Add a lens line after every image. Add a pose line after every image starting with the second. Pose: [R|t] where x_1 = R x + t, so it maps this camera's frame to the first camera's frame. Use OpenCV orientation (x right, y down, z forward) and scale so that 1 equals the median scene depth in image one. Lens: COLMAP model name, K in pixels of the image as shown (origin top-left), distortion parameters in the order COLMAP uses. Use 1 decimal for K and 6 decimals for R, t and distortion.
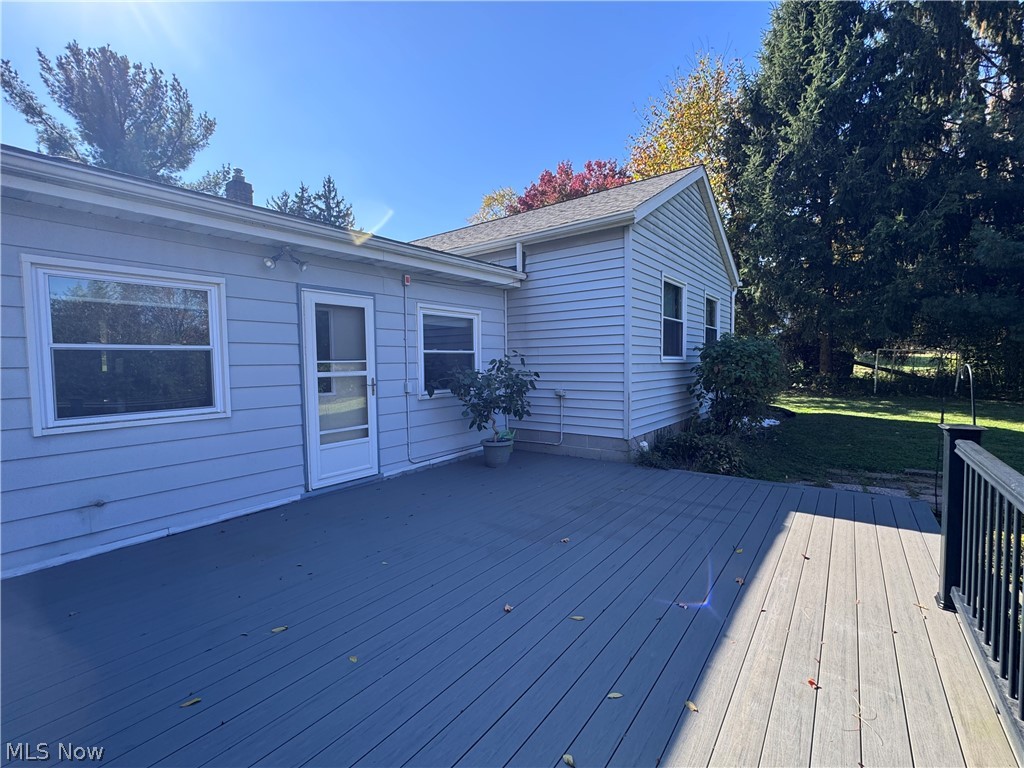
lens RADIAL K [[456.2, 0, 512.0], [0, 456.2, 384.0], [0, 0, 1]] dist [-0.006824, -0.000614]
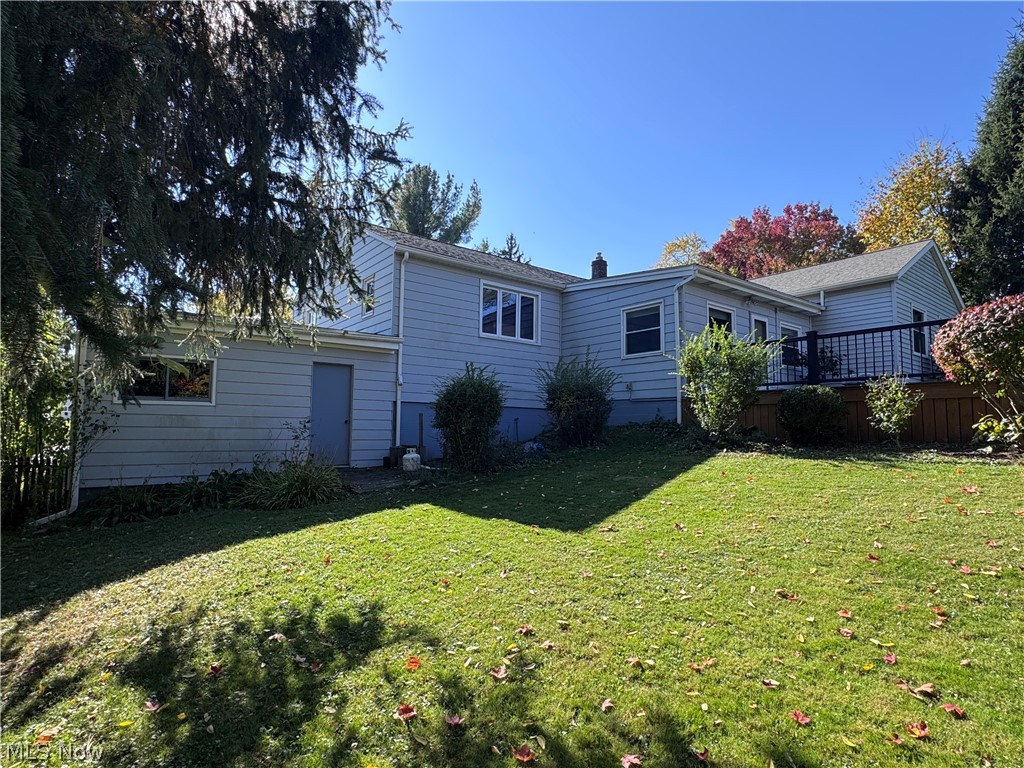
lens RADIAL K [[545.9, 0, 512.0], [0, 545.9, 384.0], [0, 0, 1]] dist [-0.000056, 0.000470]
pose [[0.967851, 0.003272, -0.251502, -0.690771], [-0.035537, 0.991664, -0.123854, 0.417523], [0.249000, 0.128810, 0.959899, -1.509913]]
